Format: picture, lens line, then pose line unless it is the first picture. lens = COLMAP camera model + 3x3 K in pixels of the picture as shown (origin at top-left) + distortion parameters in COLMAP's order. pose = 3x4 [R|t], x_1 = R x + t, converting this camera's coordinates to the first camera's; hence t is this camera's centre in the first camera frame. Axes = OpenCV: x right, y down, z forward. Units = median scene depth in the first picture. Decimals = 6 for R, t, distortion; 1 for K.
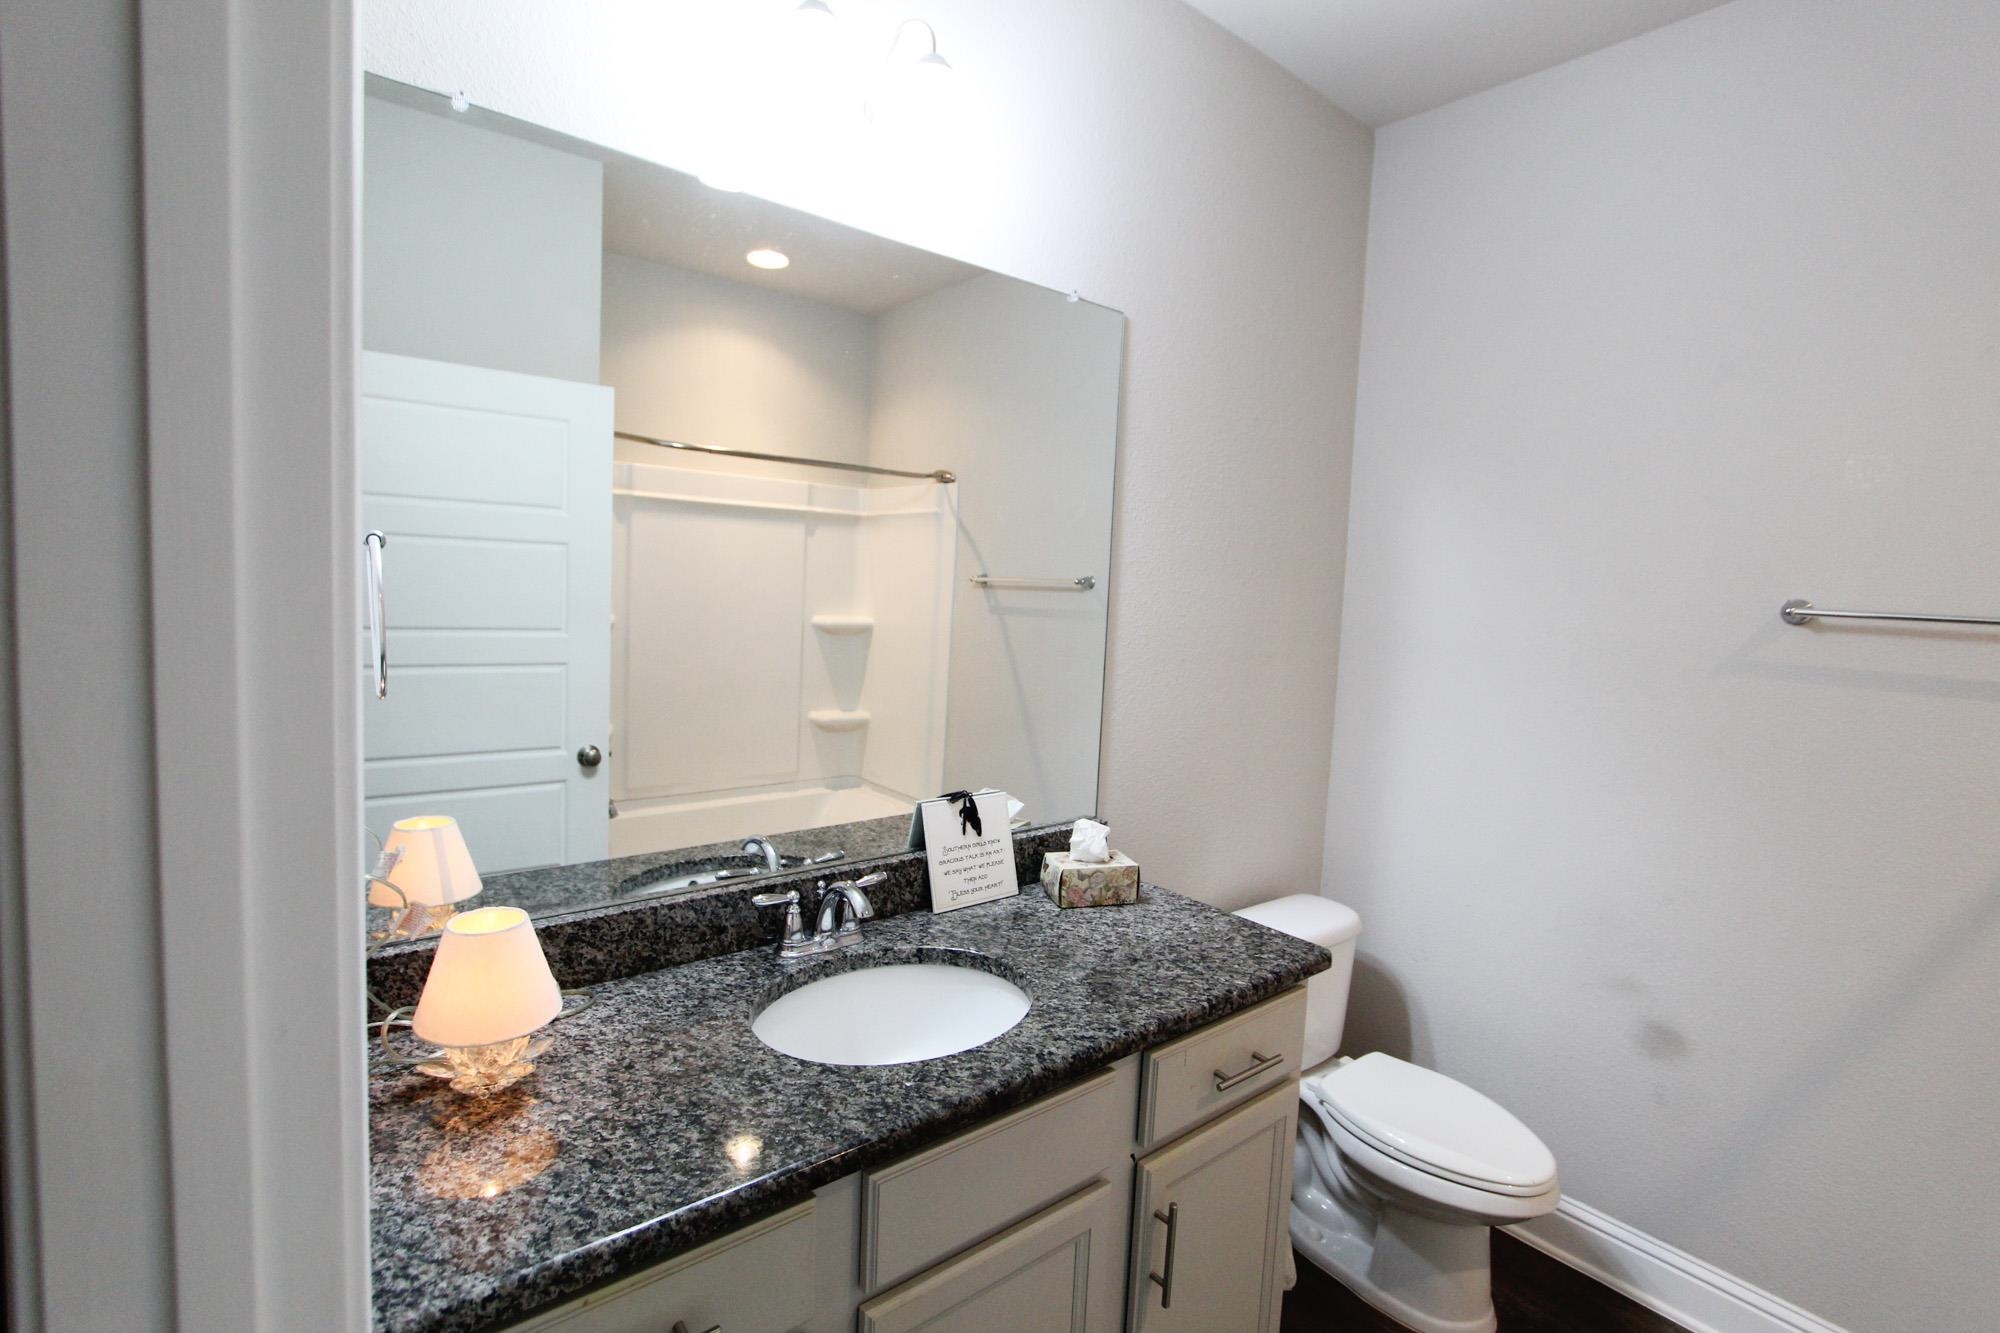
lens RADIAL K [[920.2, 0, 999.5], [0, 920.2, 659.4], [0, 0, 1]] dist [-0.013377, 0.001184]
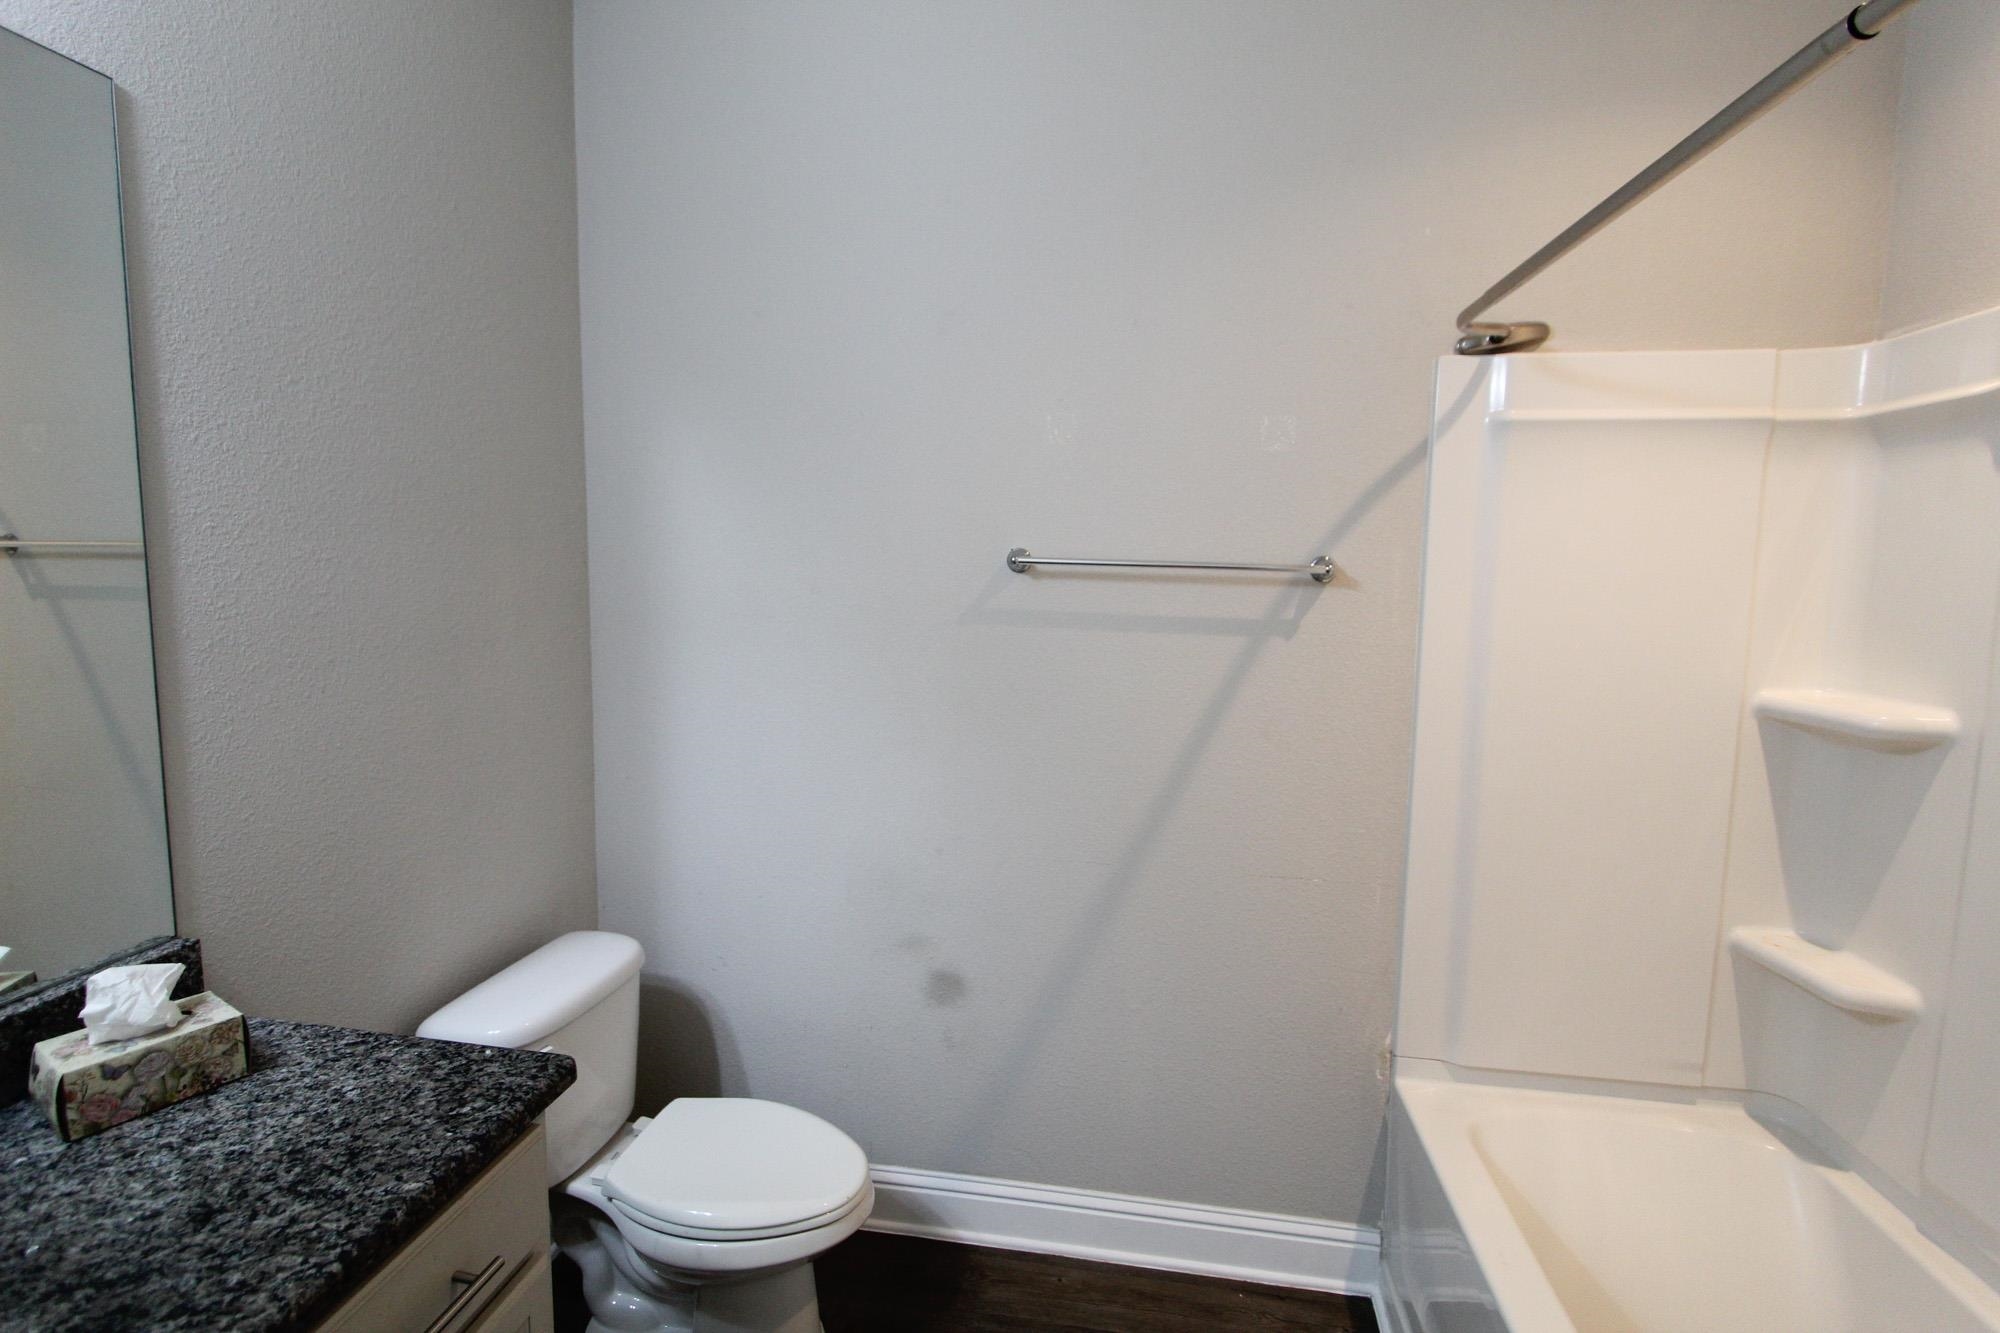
lens RADIAL K [[920.2, 0, 994.8], [0, 920.2, 664.1], [0, 0, 1]] dist [-0.013377, 0.001184]
pose [[0.750795, -0.104538, 0.652210, 0.156940], [0.068981, 0.994407, 0.079979, -0.019956], [-0.656923, -0.015058, 0.753807, 0.225166]]
